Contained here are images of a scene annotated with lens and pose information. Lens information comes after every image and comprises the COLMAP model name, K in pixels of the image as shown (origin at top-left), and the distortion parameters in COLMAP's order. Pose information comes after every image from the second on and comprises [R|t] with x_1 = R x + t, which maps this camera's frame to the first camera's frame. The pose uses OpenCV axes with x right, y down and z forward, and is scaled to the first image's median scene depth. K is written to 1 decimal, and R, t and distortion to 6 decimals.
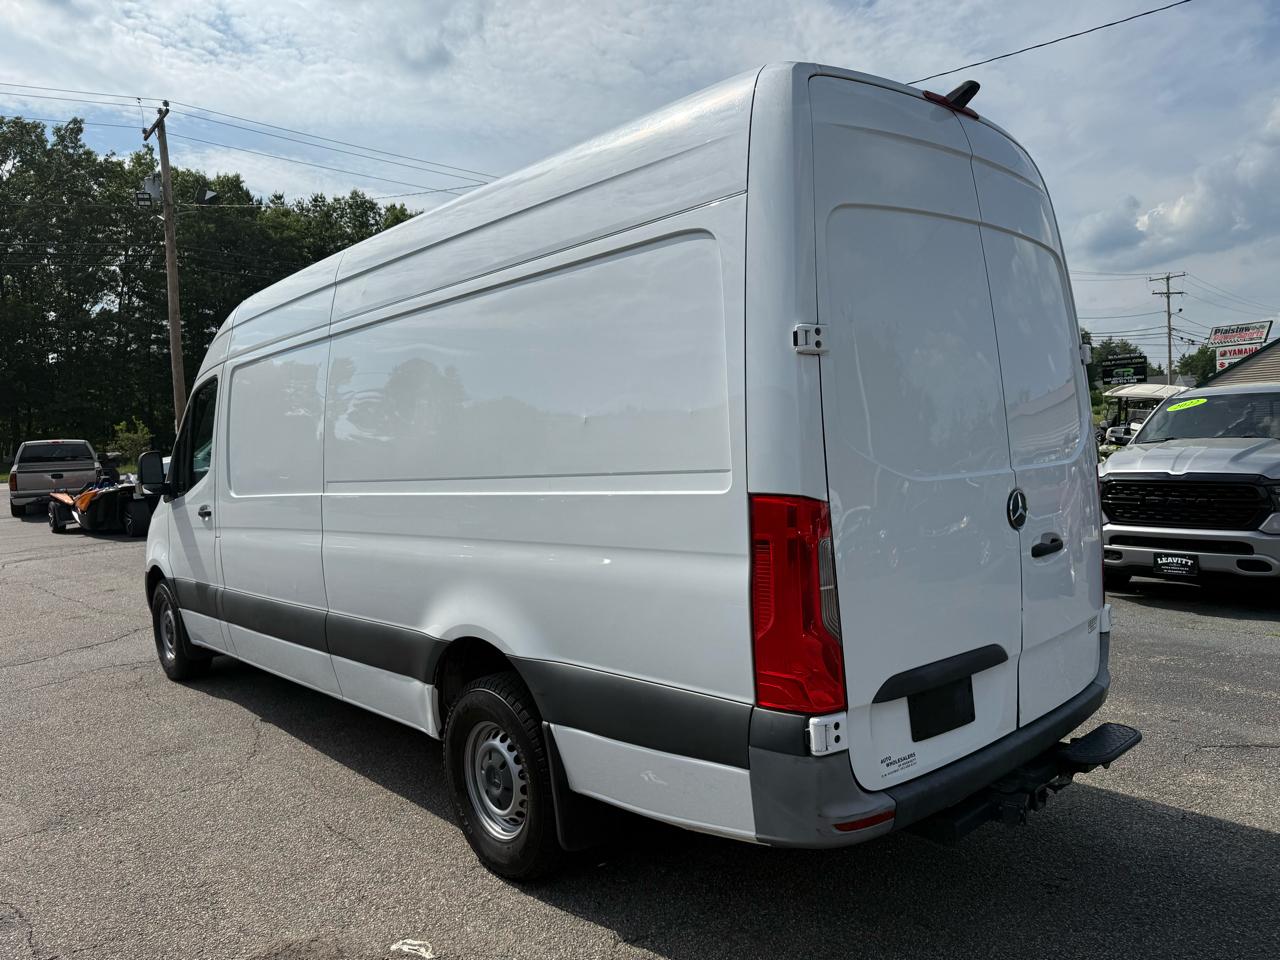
lens RADIAL K [[913.1, 0, 625.1], [0, 913.1, 493.4], [0, 0, 1]] dist [0.018846, -0.025368]
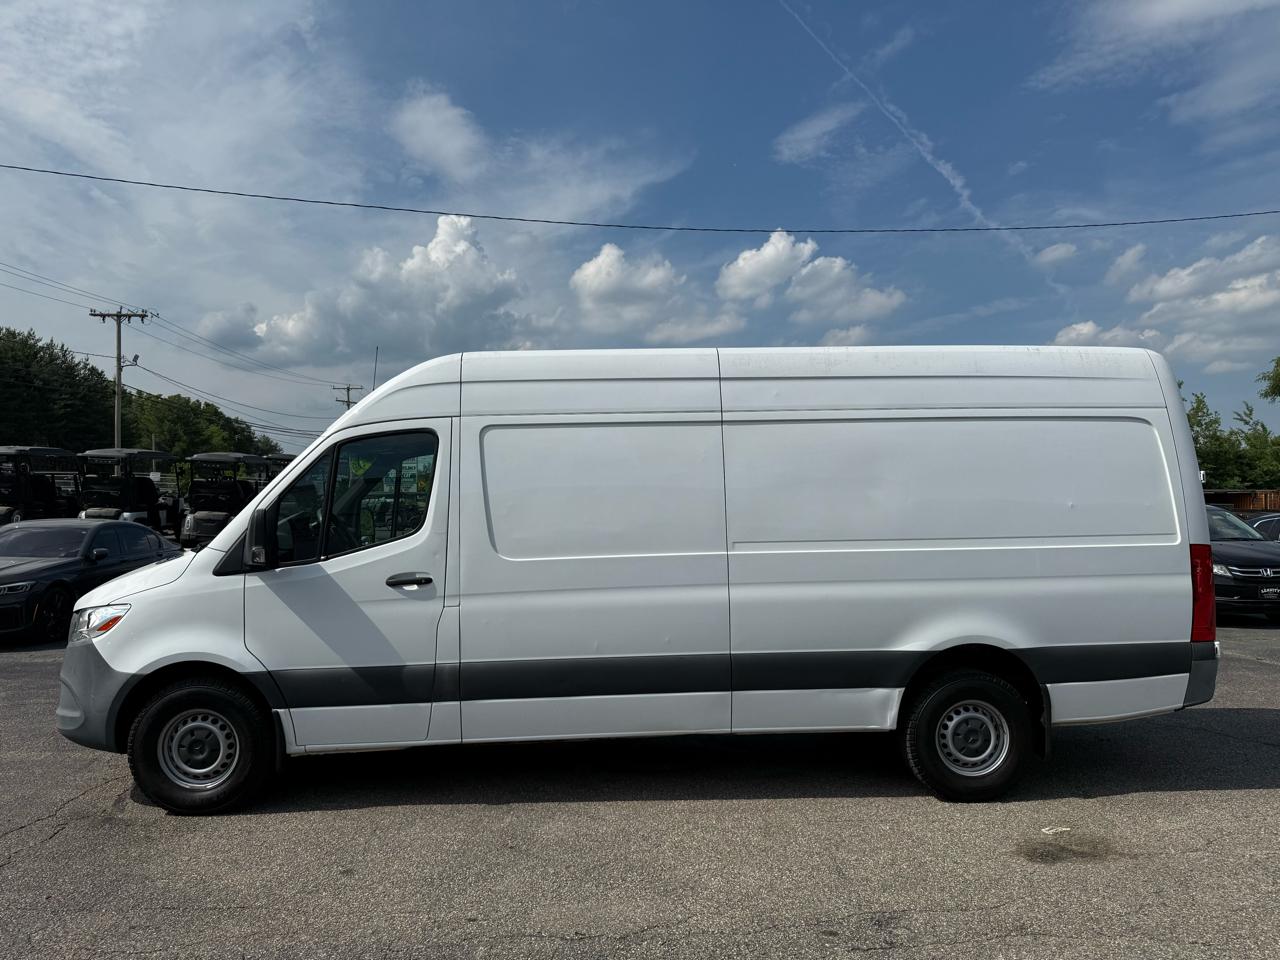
lens RADIAL K [[913.1, 0, 657.4], [0, 913.1, 476.3], [0, 0, 1]] dist [0.018846, -0.025368]
pose [[0.598727, 0.074118, 0.797516, -0.850472], [0.018361, 0.994177, -0.106180, 0.016699], [-0.800743, 0.078216, 0.593880, 0.244622]]
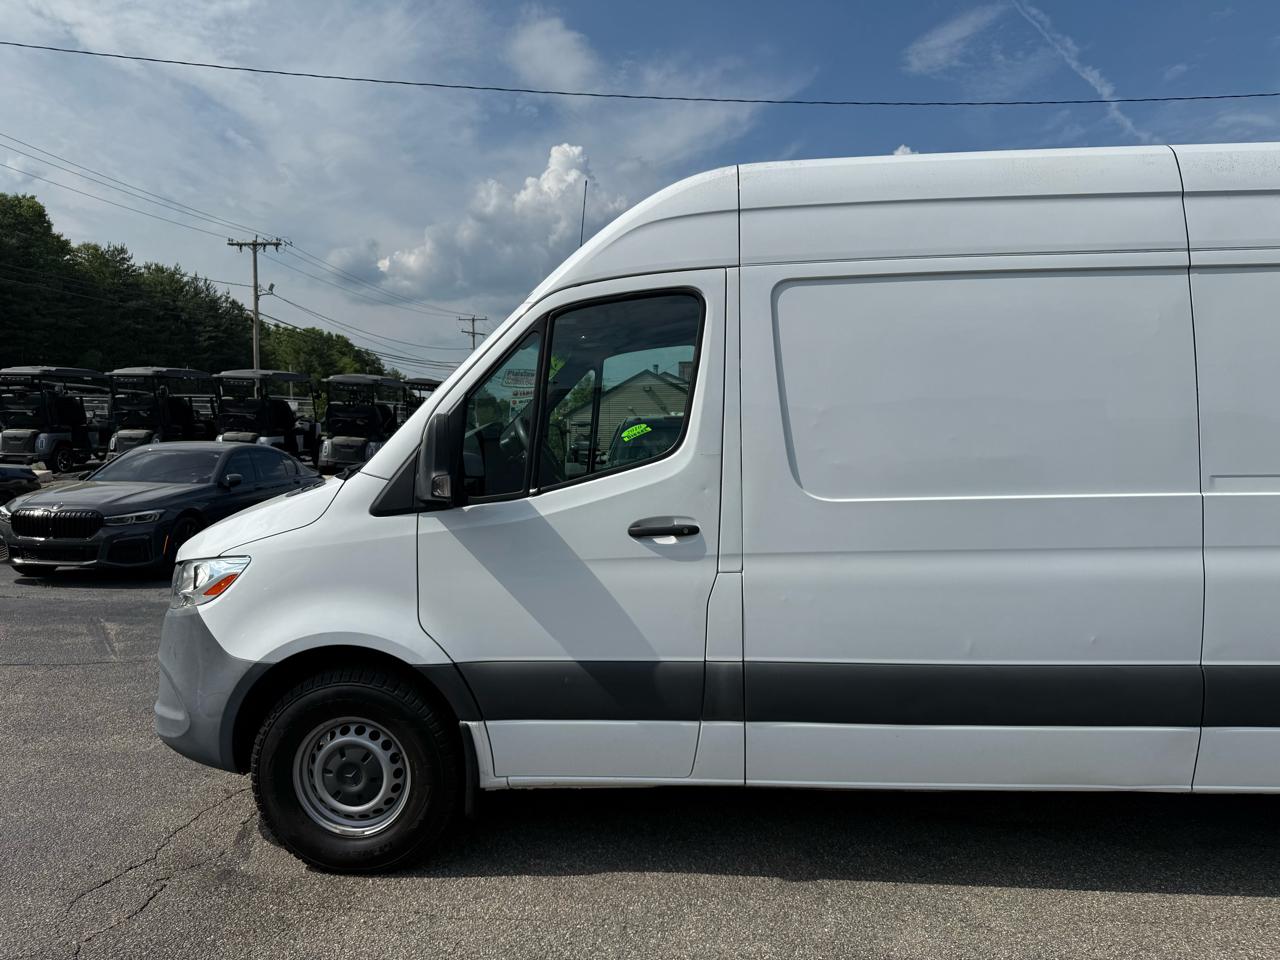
lens RADIAL K [[913.1, 0, 649.5], [0, 913.1, 485.2], [0, 0, 1]] dist [0.018846, -0.025368]
pose [[0.697008, 0.018424, 0.716826, -0.715767], [-0.000581, 0.999684, -0.025128, 0.007944], [-0.717063, 0.017098, 0.696799, 0.525636]]
